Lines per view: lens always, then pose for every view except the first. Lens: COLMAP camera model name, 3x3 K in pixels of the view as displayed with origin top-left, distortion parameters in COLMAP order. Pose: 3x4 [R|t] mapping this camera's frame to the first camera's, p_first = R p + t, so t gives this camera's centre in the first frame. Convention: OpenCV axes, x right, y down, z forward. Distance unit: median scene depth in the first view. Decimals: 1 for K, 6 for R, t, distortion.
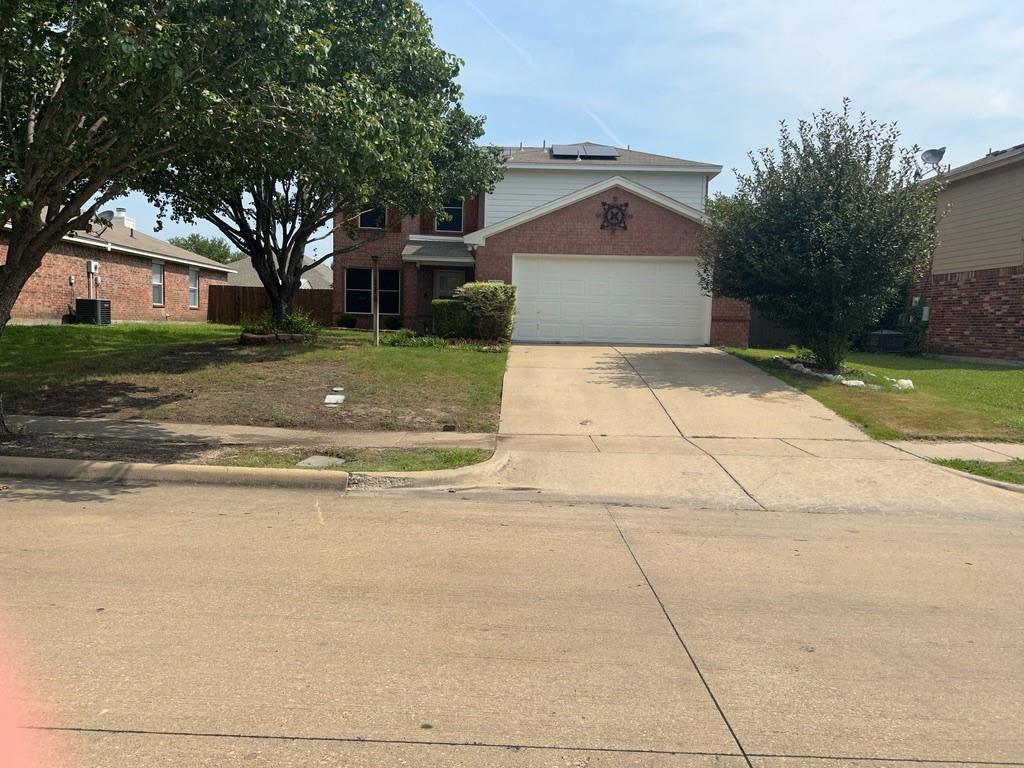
lens RADIAL K [[730.3, 0, 513.3], [0, 730.3, 384.8], [0, 0, 1]] dist [0.066678, -0.080795]
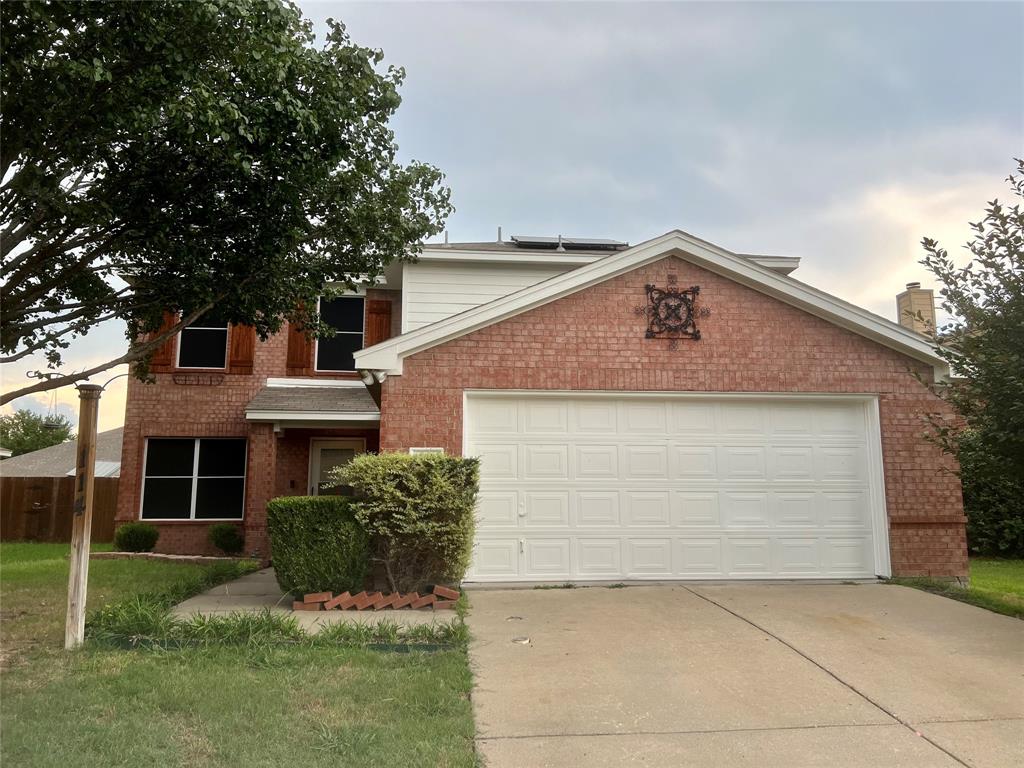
lens RADIAL K [[773.3, 0, 513.5], [0, 773.3, 382.4], [0, 0, 1]] dist [0.012126, 0.000576]
pose [[0.994449, -0.009351, 0.104799, -0.020387], [0.034368, 0.970278, -0.239539, -0.066602], [-0.099444, 0.241811, 0.965214, 0.527270]]
